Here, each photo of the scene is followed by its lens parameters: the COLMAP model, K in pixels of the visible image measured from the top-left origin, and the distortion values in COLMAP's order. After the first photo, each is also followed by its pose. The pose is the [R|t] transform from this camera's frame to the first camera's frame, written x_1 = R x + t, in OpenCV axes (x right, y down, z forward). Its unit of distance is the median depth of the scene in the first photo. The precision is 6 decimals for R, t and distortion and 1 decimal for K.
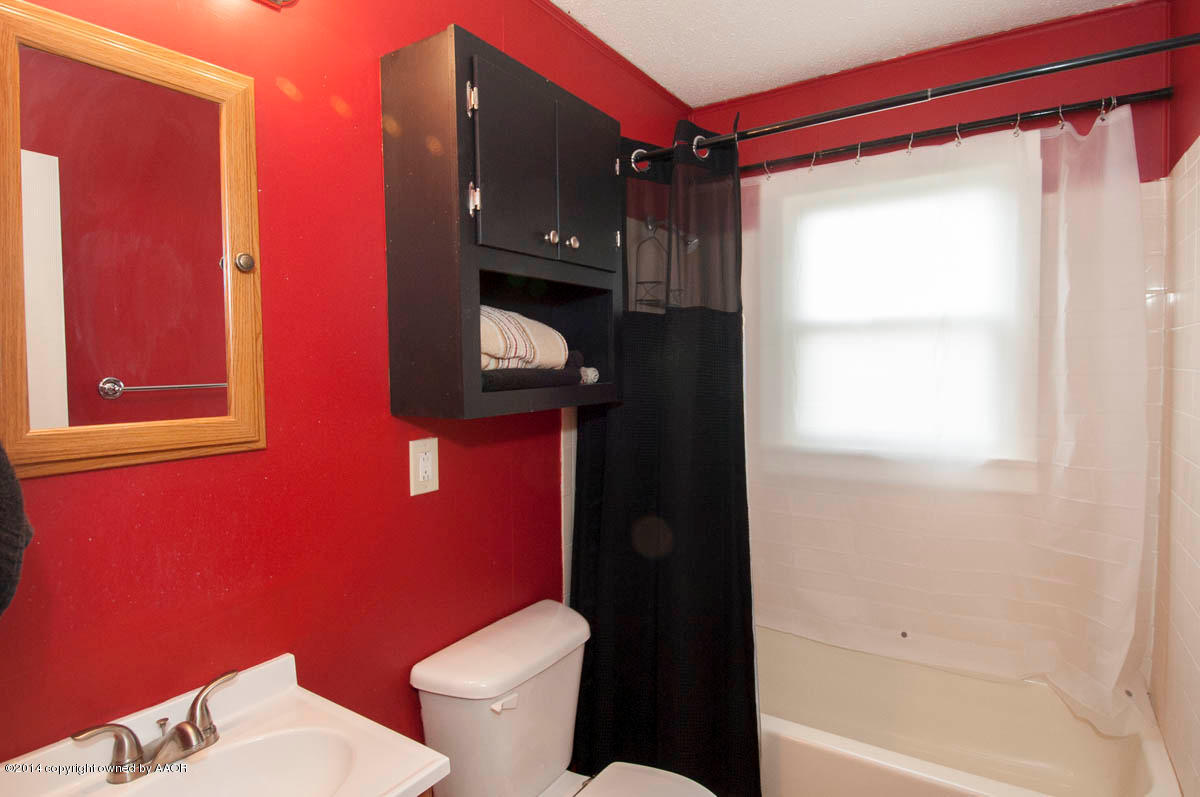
lens RADIAL K [[621.4, 0, 605.0], [0, 621.4, 387.5], [0, 0, 1]] dist [0.026849, -0.037078]
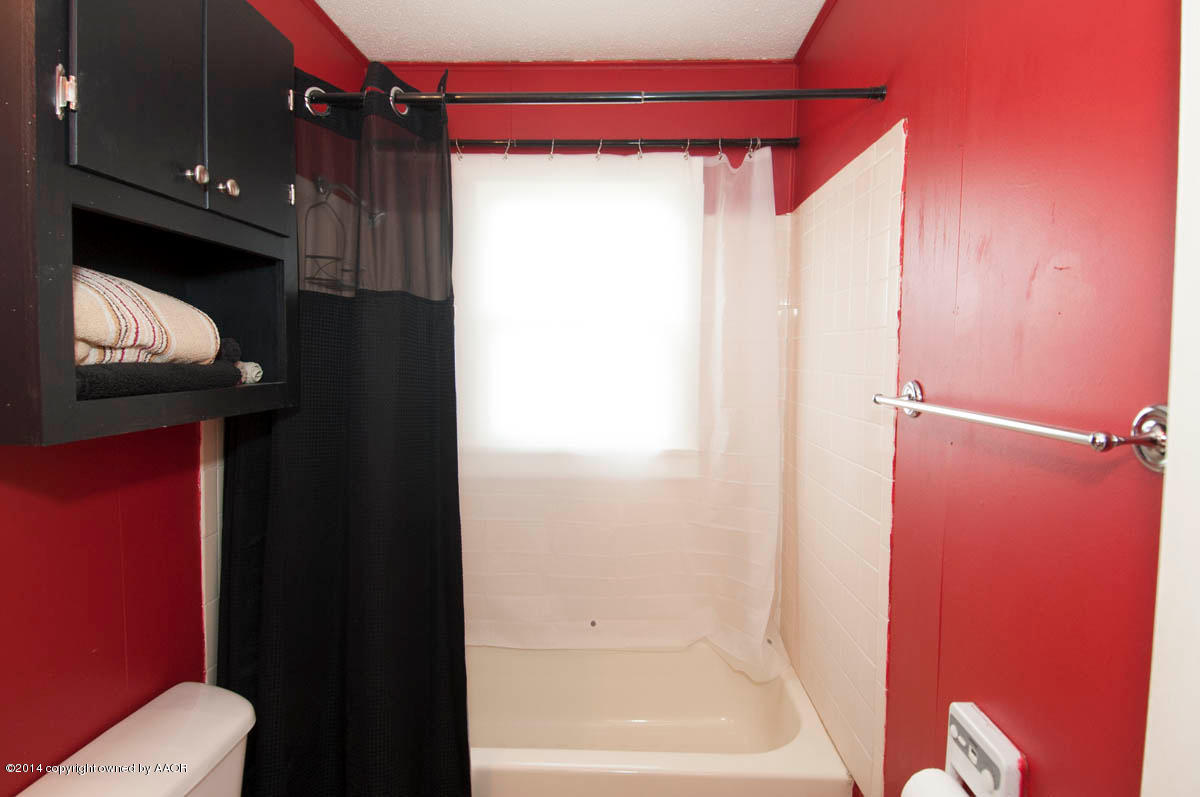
lens RADIAL K [[621.4, 0, 604.2], [0, 621.4, 386.8], [0, 0, 1]] dist [0.026849, -0.037078]
pose [[0.853088, -0.005769, 0.521736, -0.051398], [0.001309, 0.999959, 0.008917, -0.008458], [-0.521766, -0.006924, 0.853061, 0.137157]]
